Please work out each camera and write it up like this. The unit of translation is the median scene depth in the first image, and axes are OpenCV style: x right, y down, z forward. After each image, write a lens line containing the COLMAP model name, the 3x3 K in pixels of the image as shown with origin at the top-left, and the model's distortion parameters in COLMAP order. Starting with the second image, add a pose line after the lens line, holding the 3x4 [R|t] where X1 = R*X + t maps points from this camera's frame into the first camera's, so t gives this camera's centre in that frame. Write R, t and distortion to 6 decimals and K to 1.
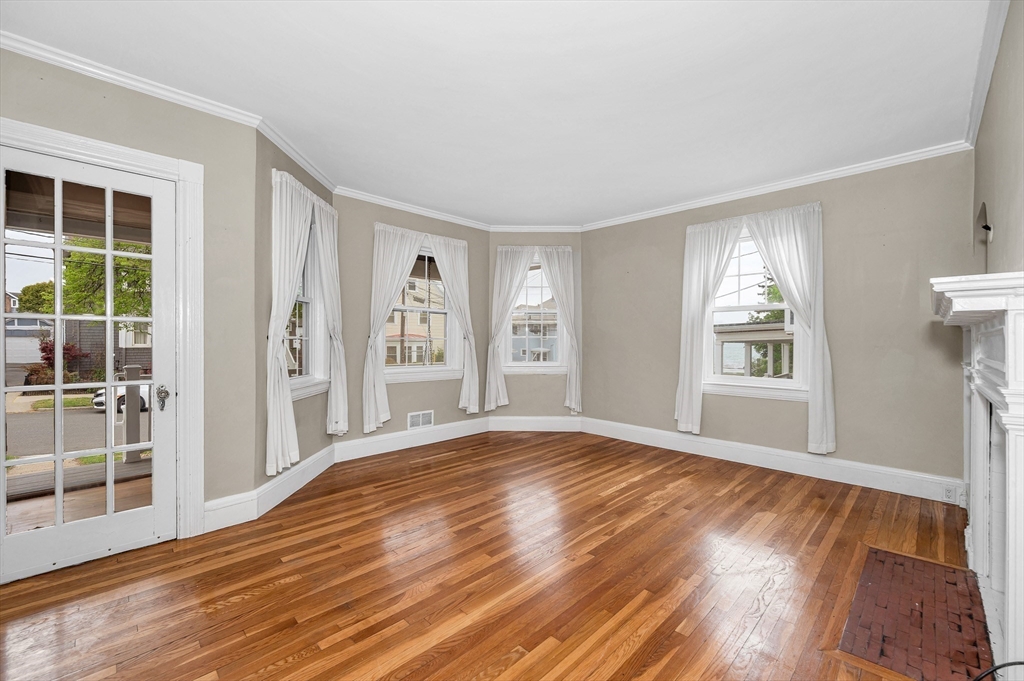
lens RADIAL K [[418.3, 0, 512.0], [0, 418.3, 340.5], [0, 0, 1]] dist [0.000166, -0.000149]
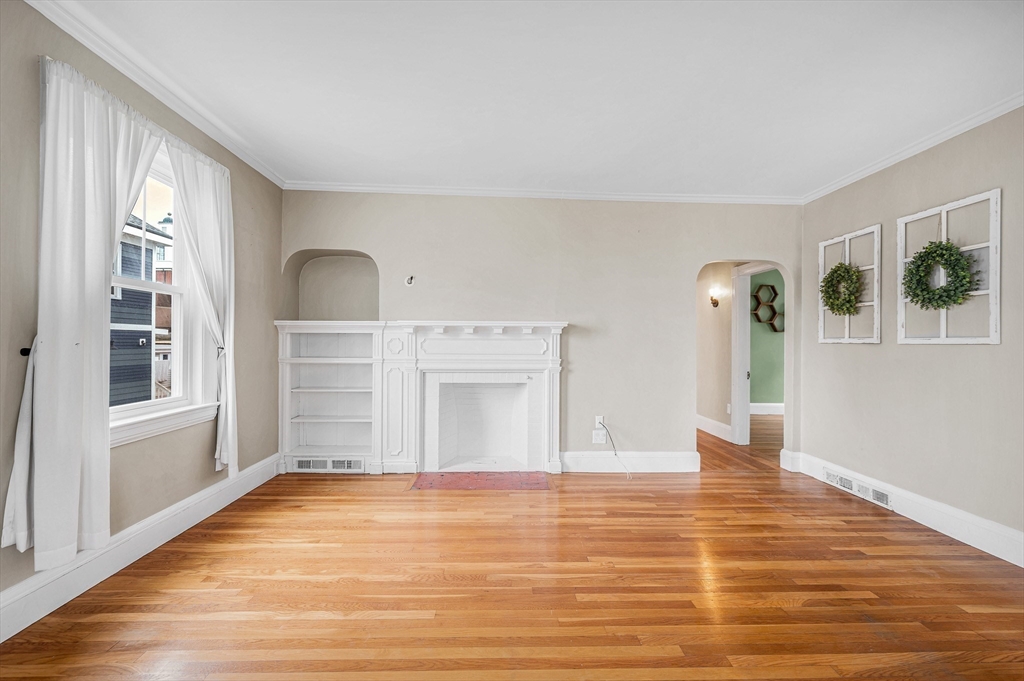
lens RADIAL K [[418.3, 0, 512.0], [0, 418.3, 340.5], [0, 0, 1]] dist [0.000166, -0.000149]
pose [[-0.740380, -0.007390, 0.672148, -0.186571], [-0.013042, 0.999909, -0.003372, -0.003306], [-0.672062, -0.011263, -0.740409, 1.005552]]
